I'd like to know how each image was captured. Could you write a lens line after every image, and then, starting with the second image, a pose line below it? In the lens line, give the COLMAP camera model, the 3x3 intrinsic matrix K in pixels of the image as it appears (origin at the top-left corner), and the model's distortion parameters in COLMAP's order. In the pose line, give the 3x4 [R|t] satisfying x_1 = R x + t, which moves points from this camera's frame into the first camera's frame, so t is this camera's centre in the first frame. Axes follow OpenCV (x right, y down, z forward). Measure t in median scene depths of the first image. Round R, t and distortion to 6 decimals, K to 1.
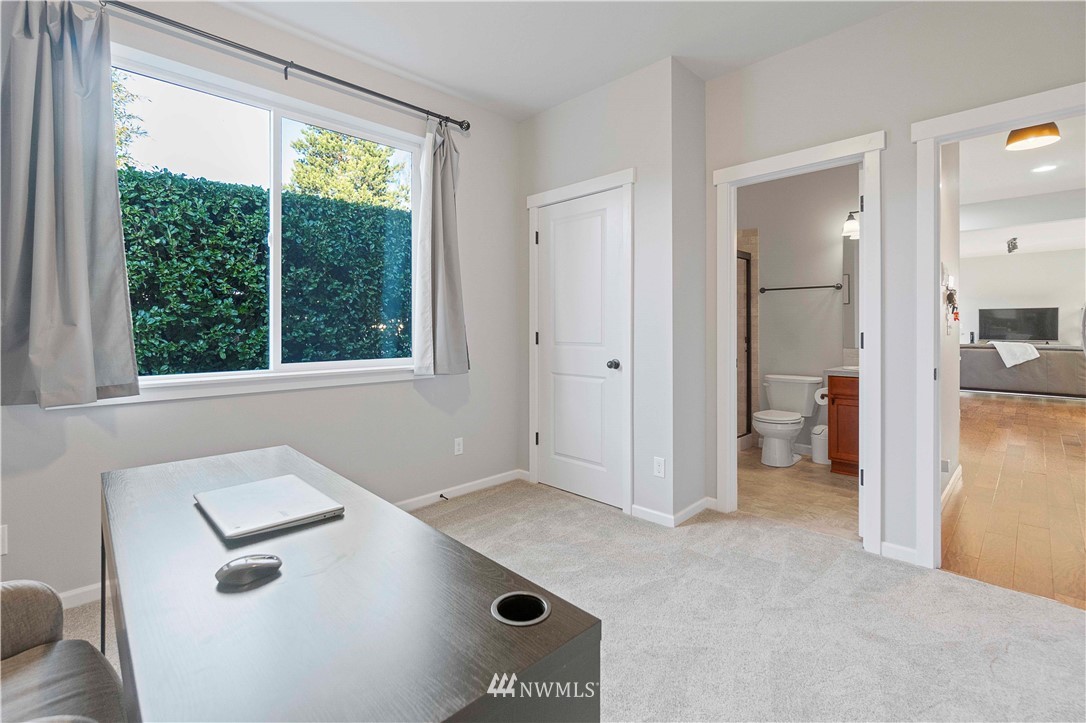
lens RADIAL K [[488.9, 0, 543.6], [0, 488.9, 325.2], [0, 0, 1]] dist [-0.000133, -0.000105]
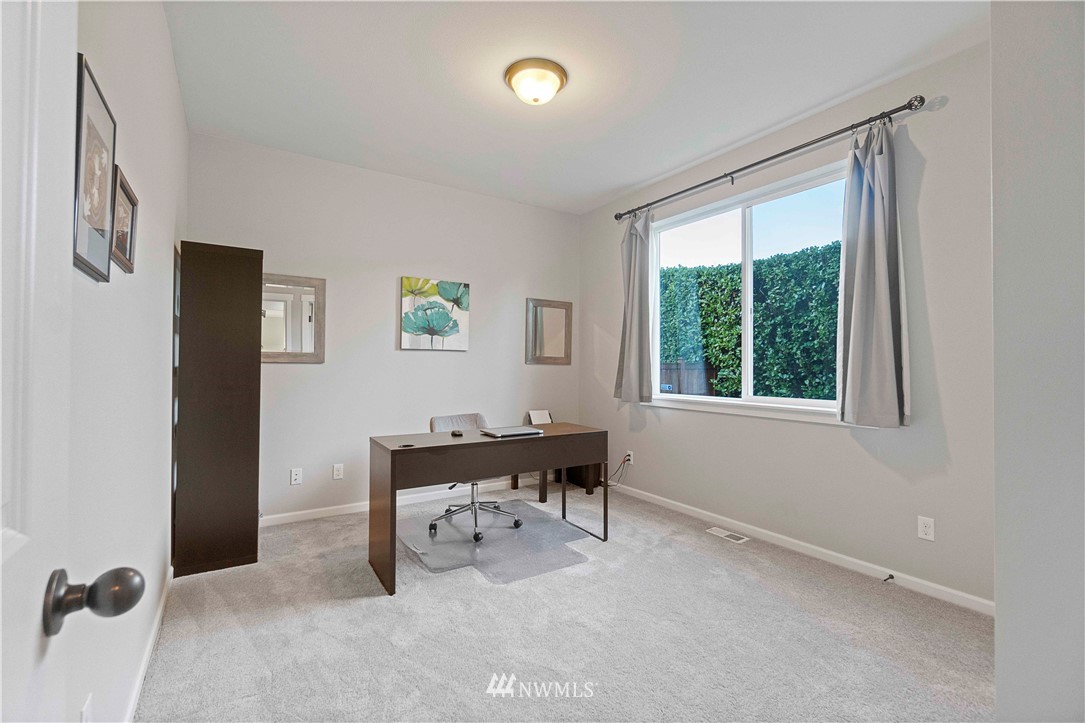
lens RADIAL K [[475.3, 0, 537.6], [0, 475.3, 361.2], [0, 0, 1]] dist [-0.000167, -0.000178]
pose [[-0.204518, -0.010730, -0.978804, 0.721336], [-0.006978, 0.999930, -0.009503, 0.003302], [0.978838, 0.004886, -0.204579, 0.616716]]
